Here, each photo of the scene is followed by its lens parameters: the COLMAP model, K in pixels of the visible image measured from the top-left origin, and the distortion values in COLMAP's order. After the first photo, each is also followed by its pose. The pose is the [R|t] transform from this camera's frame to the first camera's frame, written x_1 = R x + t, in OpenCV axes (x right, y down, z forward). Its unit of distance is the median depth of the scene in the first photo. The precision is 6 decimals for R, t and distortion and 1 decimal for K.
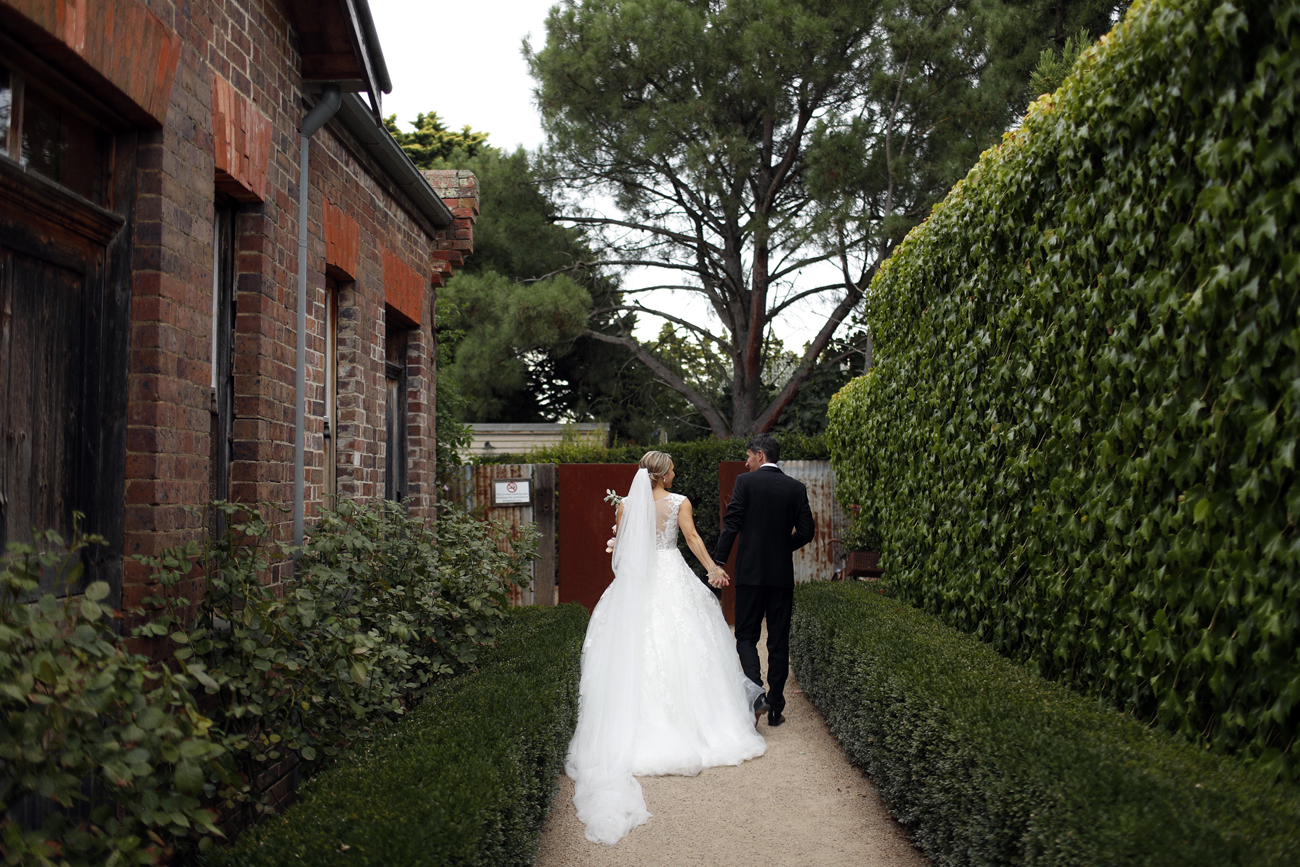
lens RADIAL K [[1313.5, 0, 650.0], [0, 1313.5, 433.5], [0, 0, 1]] dist [-0.000977, -0.001385]
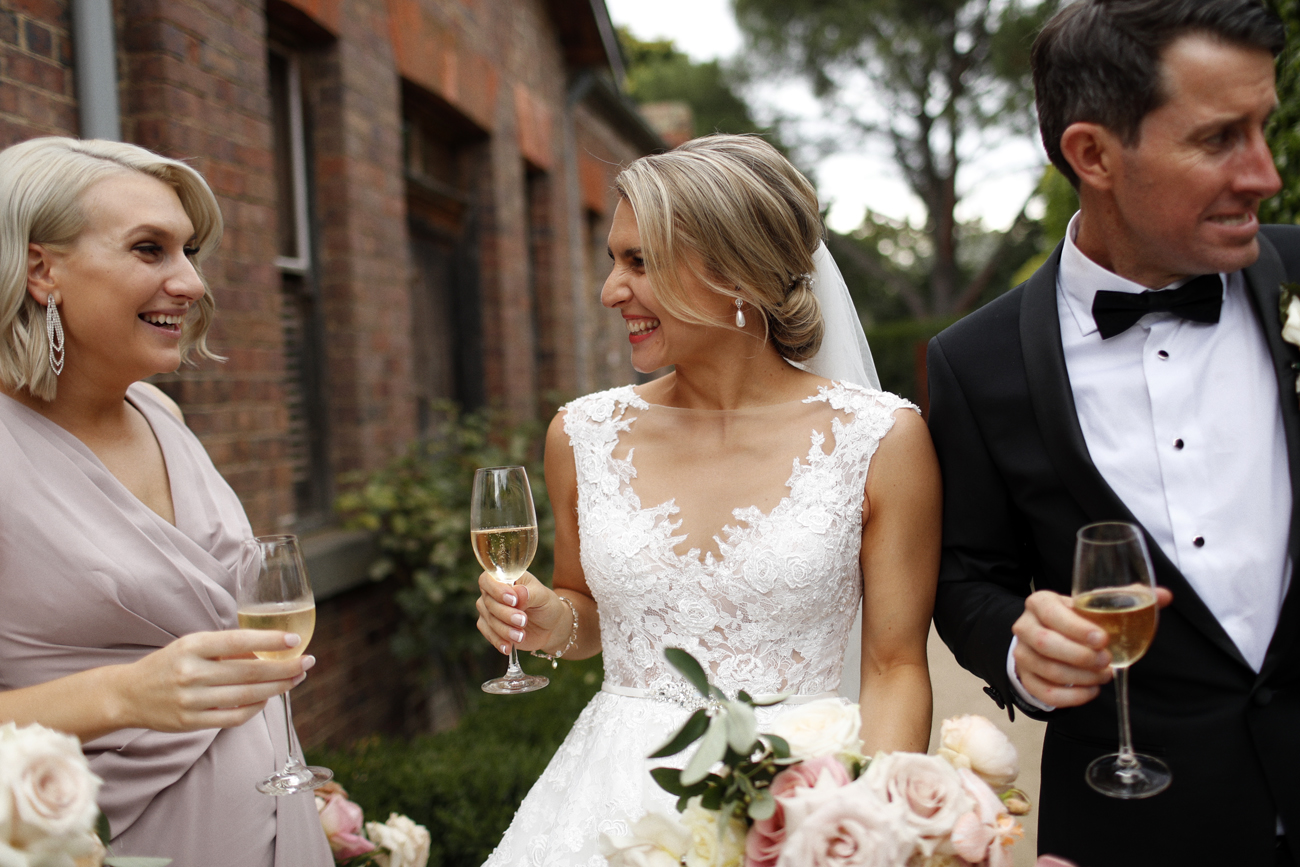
lens RADIAL K [[2092.6, 0, 650.0], [0, 2092.6, 433.5], [0, 0, 1]] dist [0.015645, 0.020081]
pose [[0.993108, -0.047490, -0.107152, 0.013830], [0.054376, 0.996577, 0.062277, -0.021752], [0.103827, -0.067675, 0.992290, -0.668661]]
